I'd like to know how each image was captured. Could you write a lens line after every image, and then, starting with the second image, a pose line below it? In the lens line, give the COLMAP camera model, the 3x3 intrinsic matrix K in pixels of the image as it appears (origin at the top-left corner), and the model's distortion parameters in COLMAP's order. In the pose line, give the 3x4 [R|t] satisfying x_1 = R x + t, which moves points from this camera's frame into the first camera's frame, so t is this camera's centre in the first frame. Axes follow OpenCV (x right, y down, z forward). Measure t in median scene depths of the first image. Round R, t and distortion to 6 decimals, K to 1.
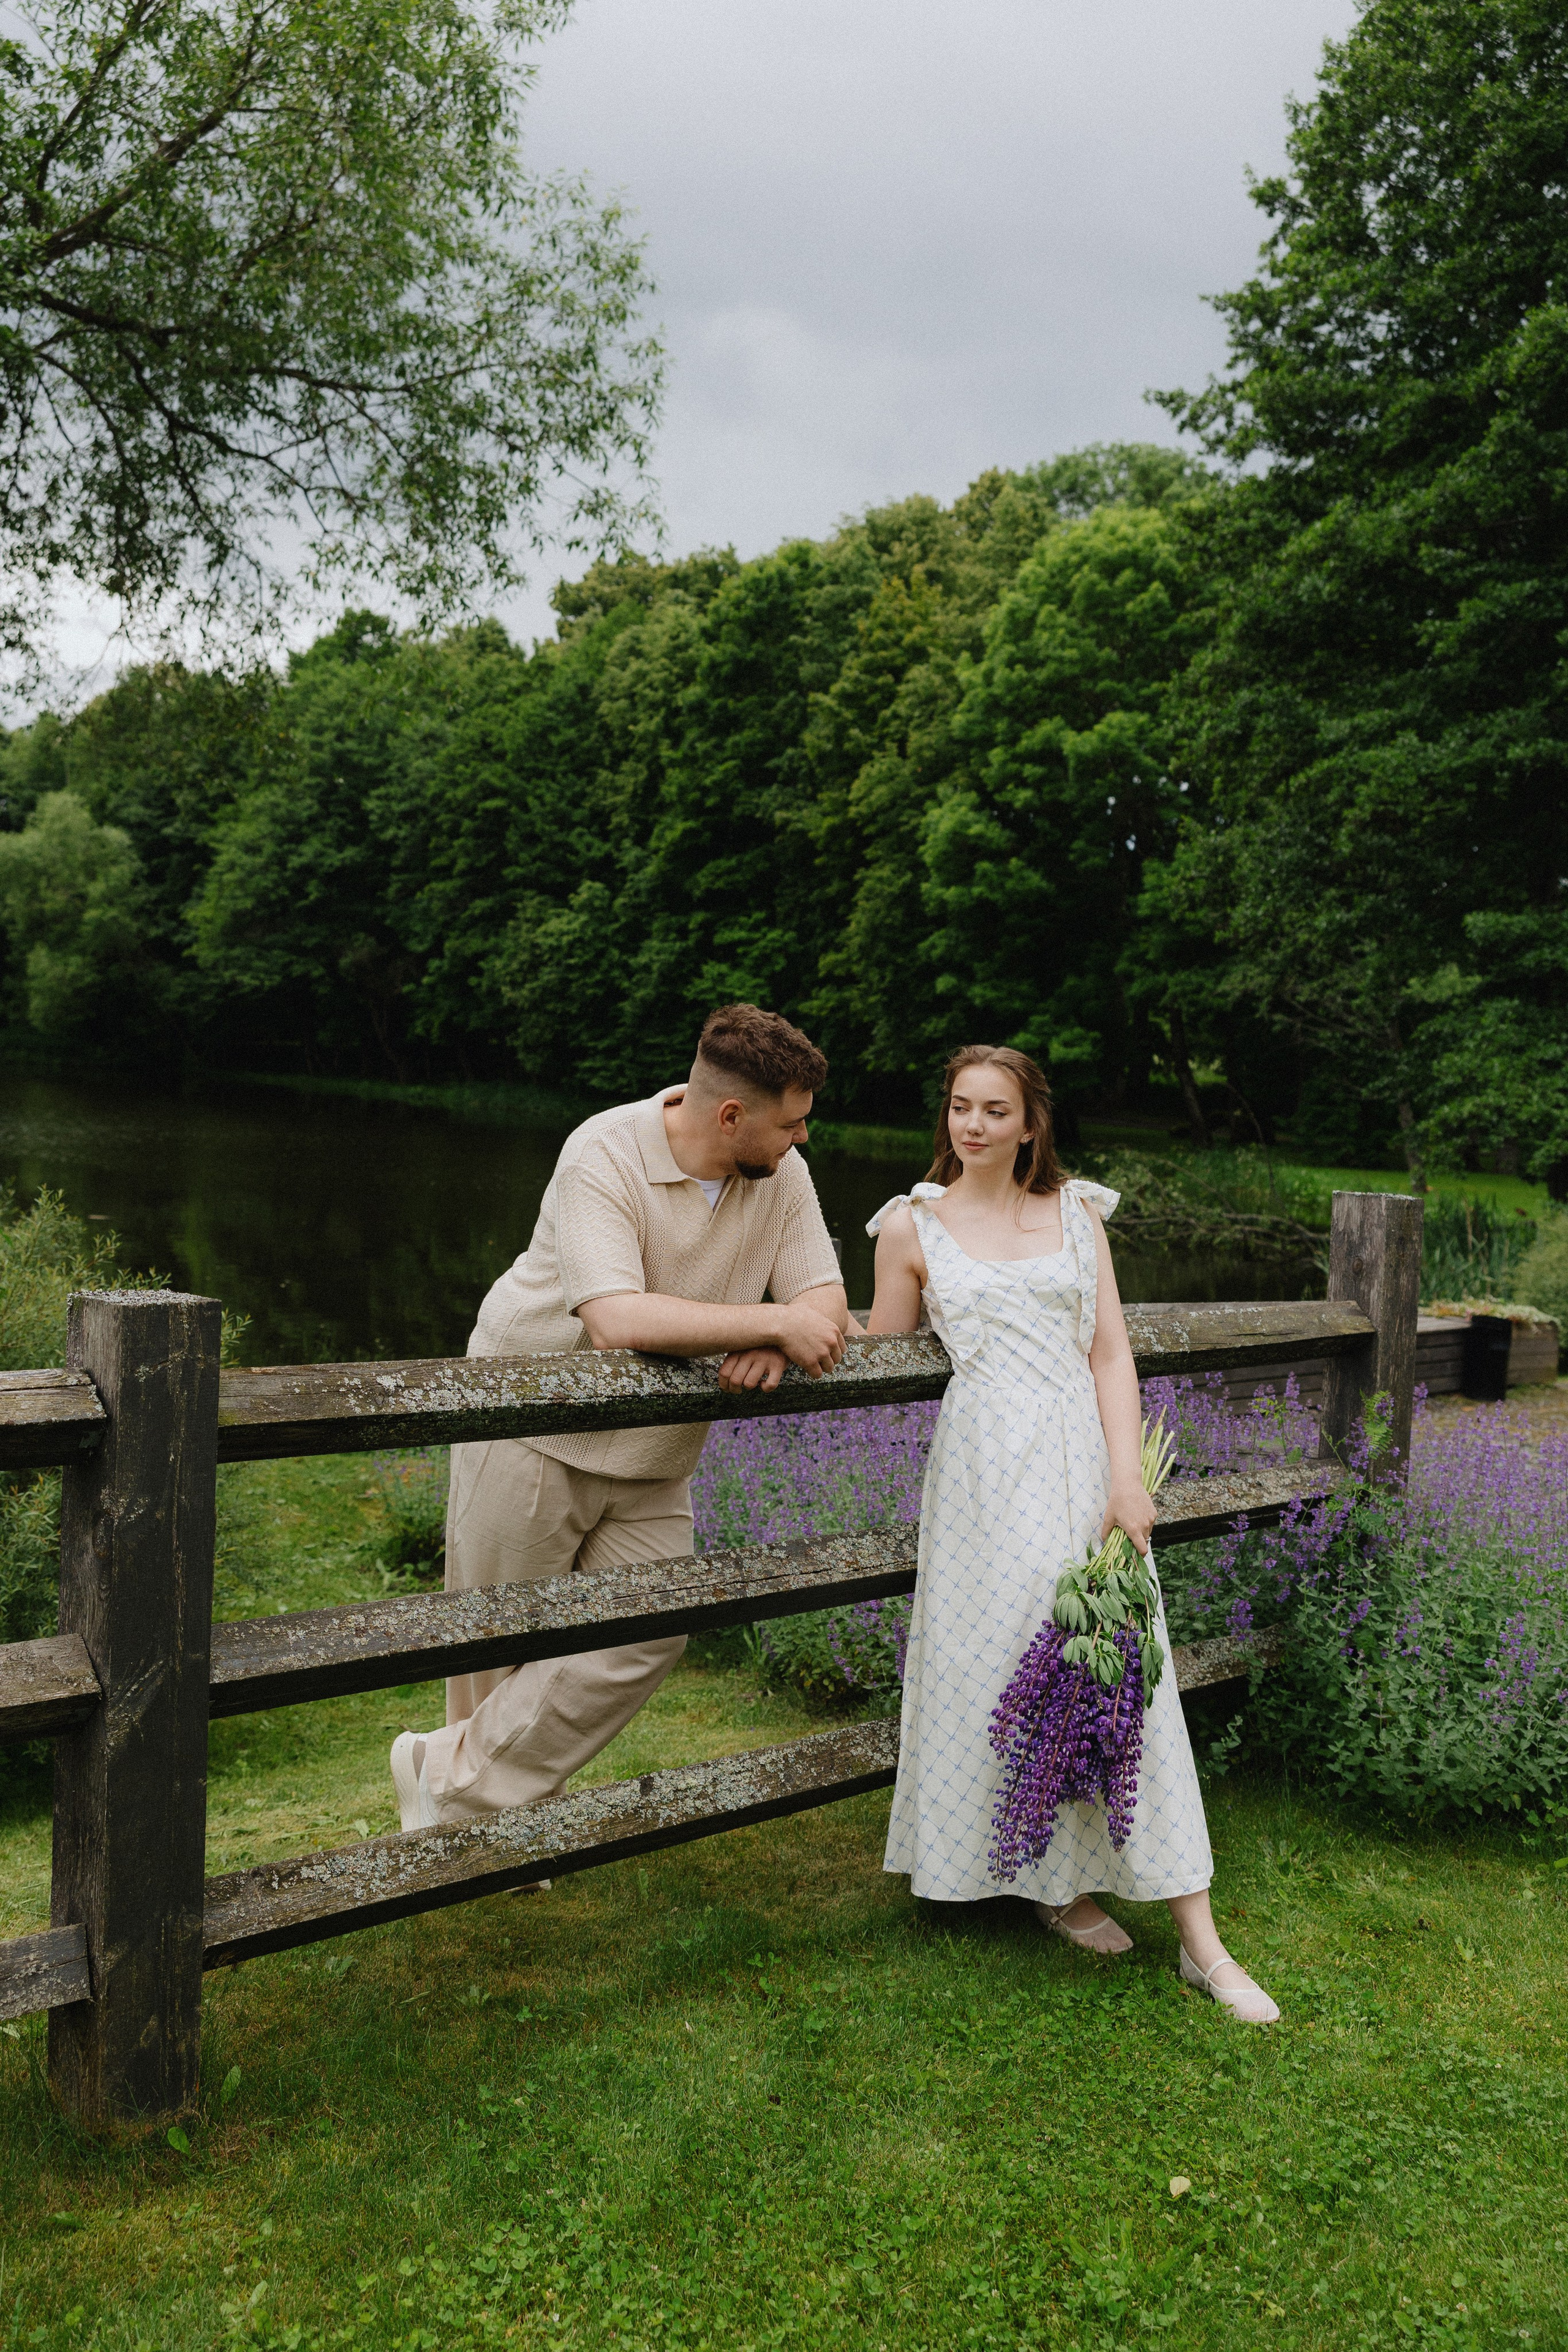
lens RADIAL K [[2060.1, 0, 726.2], [0, 2060.1, 1143.2], [0, 0, 1]] dist [-0.014237, 0.034841]
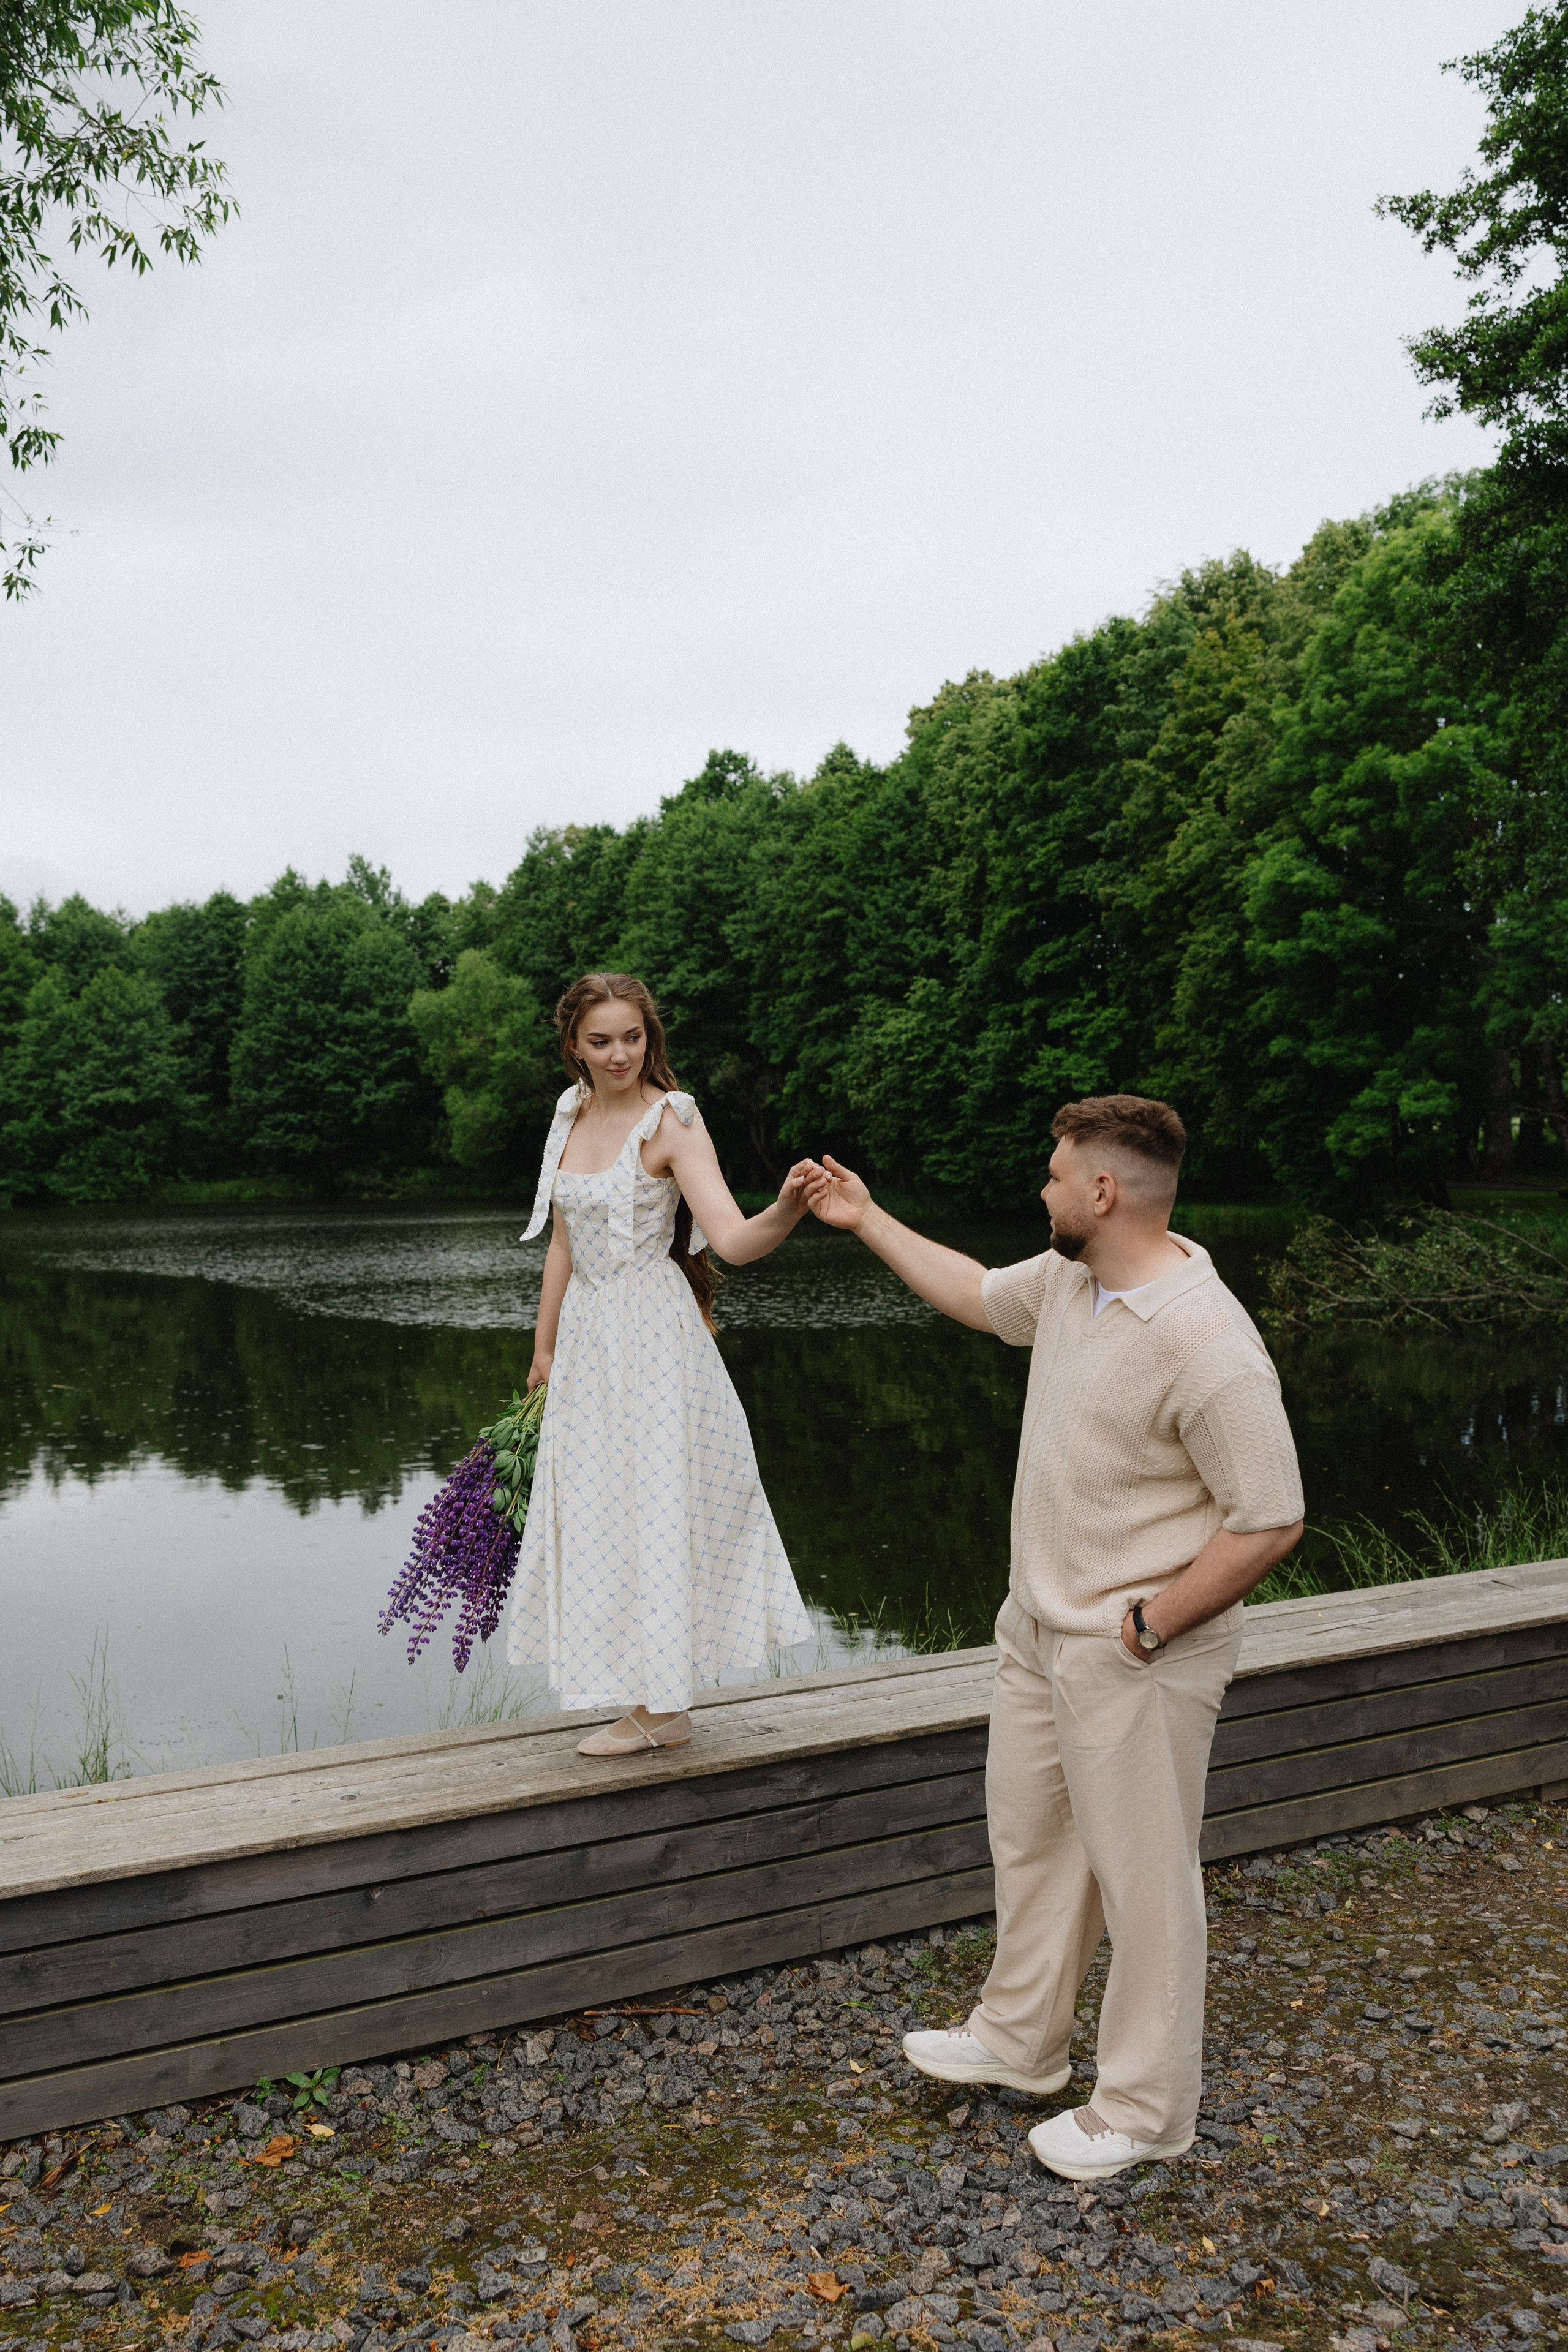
lens RADIAL K [[1839.1, 0, 737.6], [0, 1839.1, 1211.9], [0, 0, 1]] dist [-0.015347, 0.052541]
pose [[0.972026, -0.059762, -0.227141, 0.044290], [0.055569, 0.998146, -0.024815, 0.003210], [0.228203, 0.011499, 0.973546, 0.117735]]
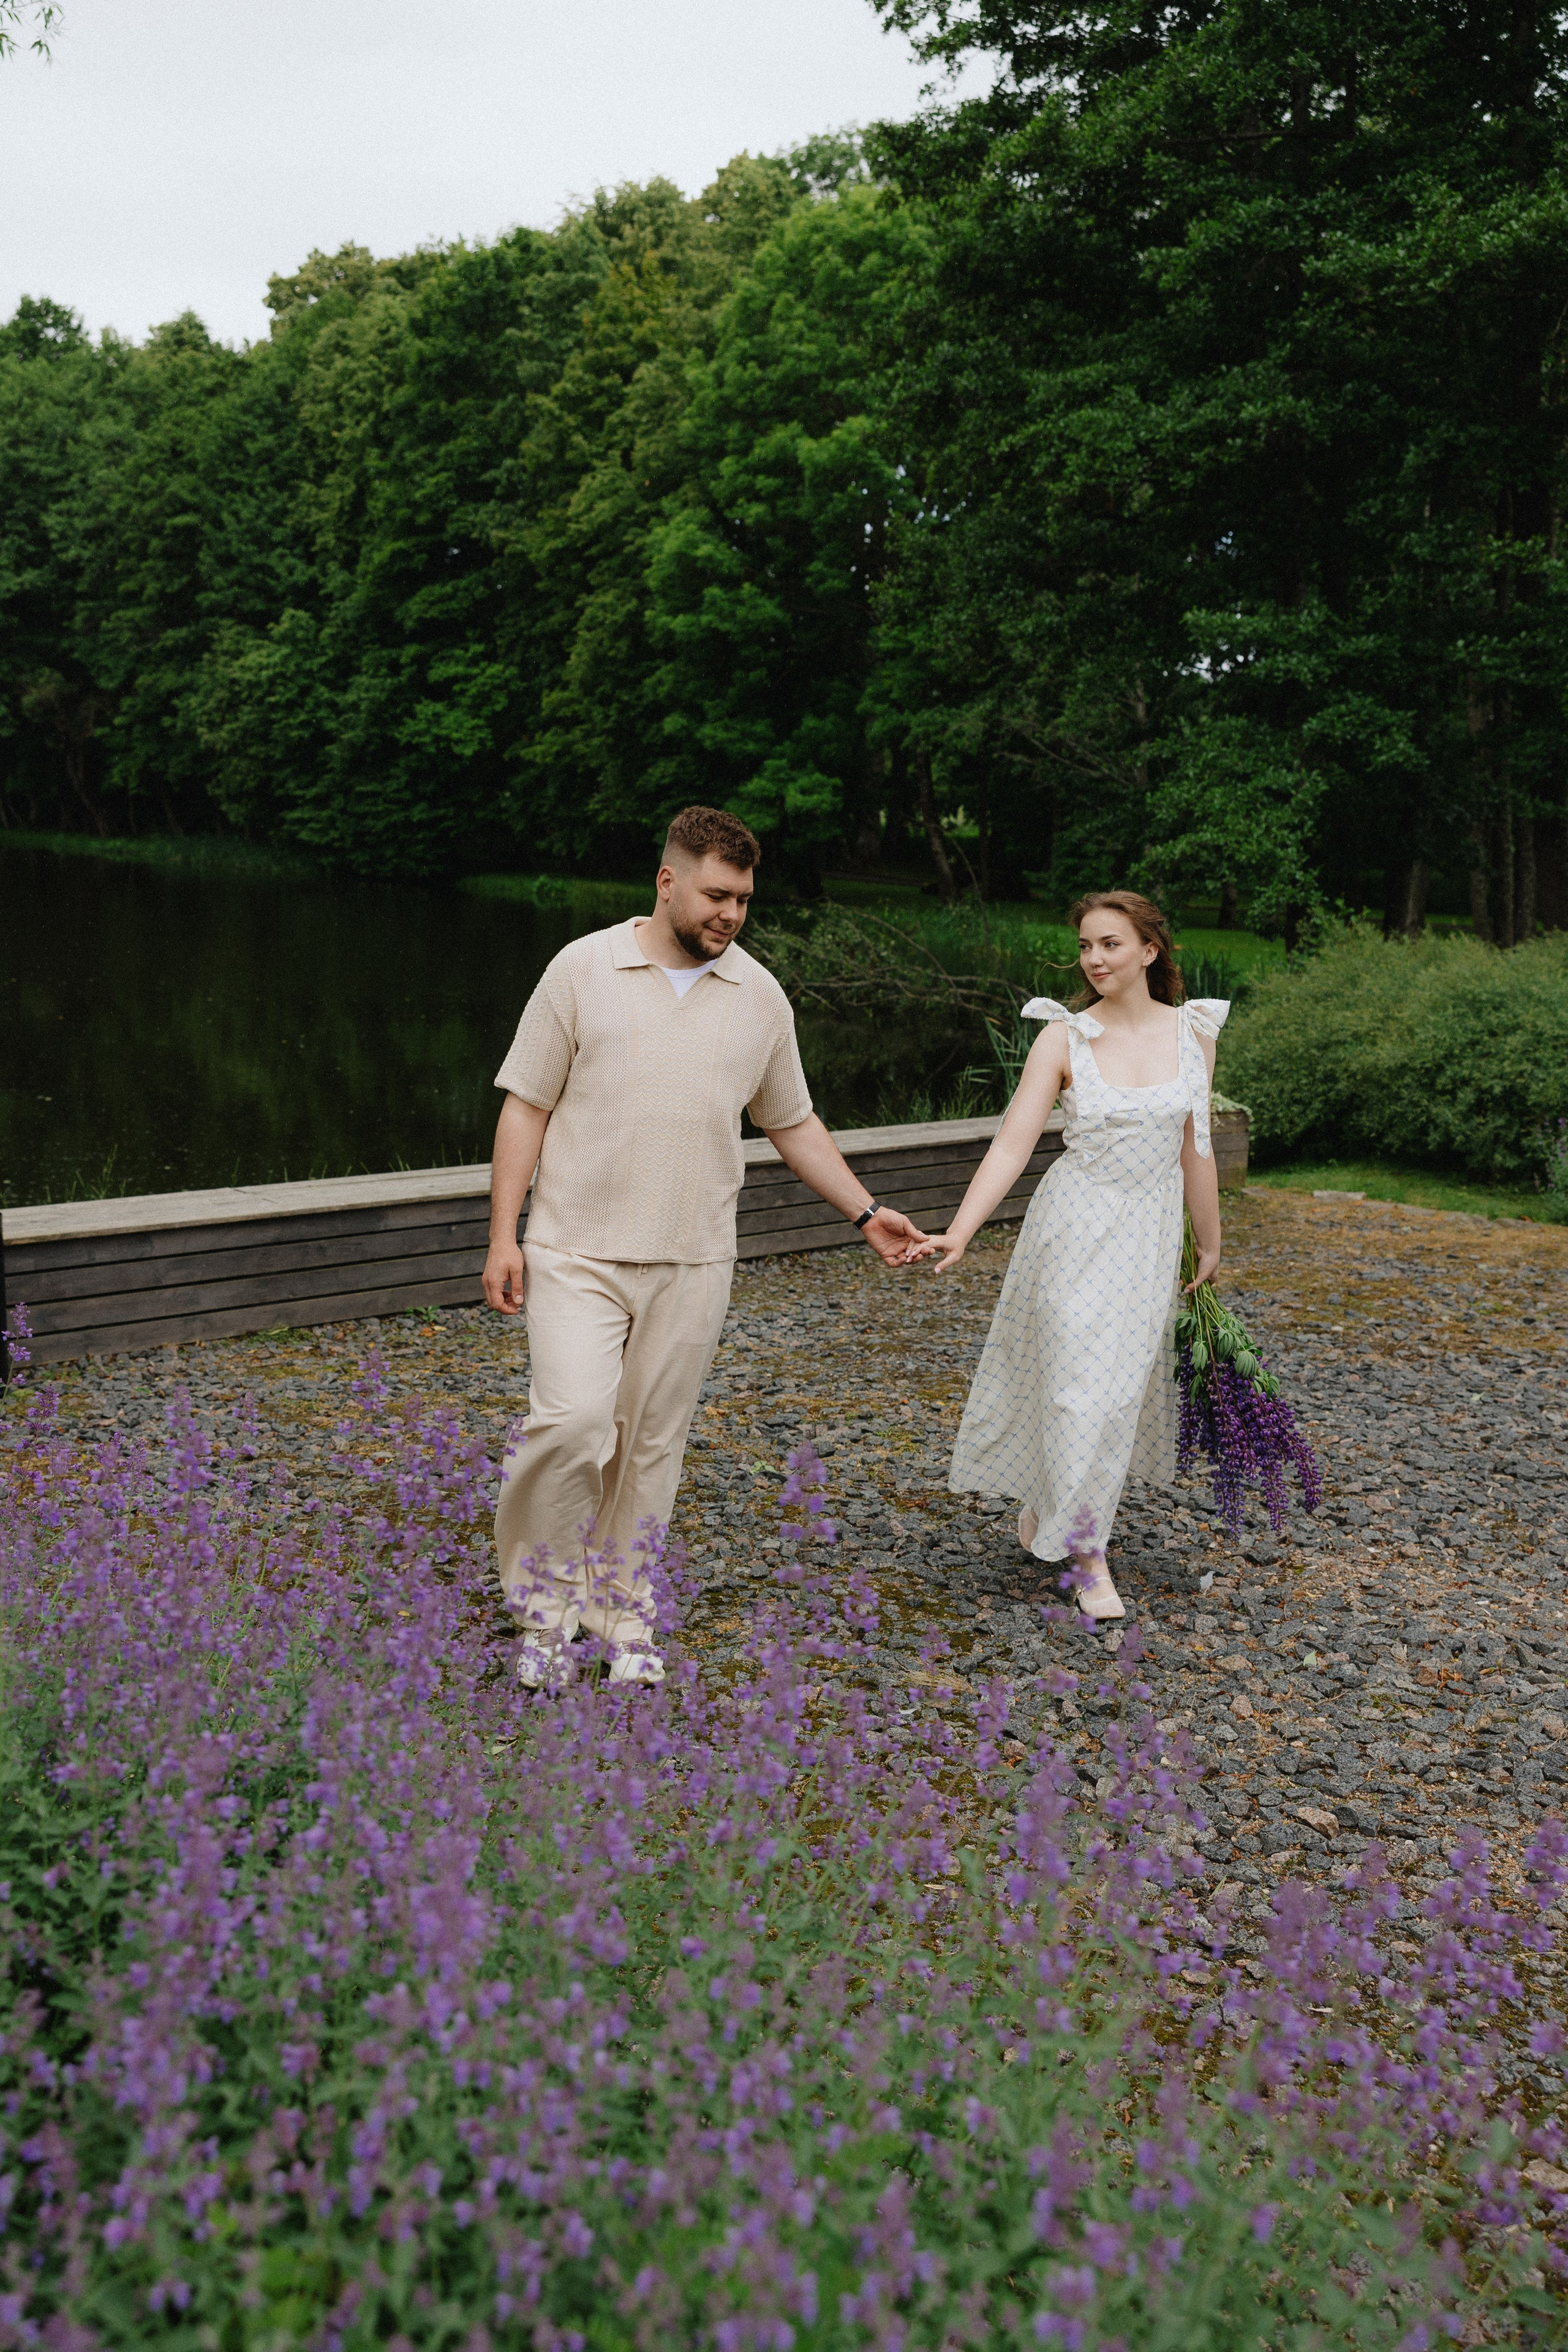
lens RADIAL K [[2112.4, 0, 704.2], [0, 2112.4, 1129.5], [0, 0, 1]] dist [0.010944, -0.012585]
pose [[0.995576, -0.011653, 0.093230, 0.025999], [0.001745, 0.994401, 0.105656, 0.001783], [-0.093940, -0.105026, 0.990023, 0.046998]]
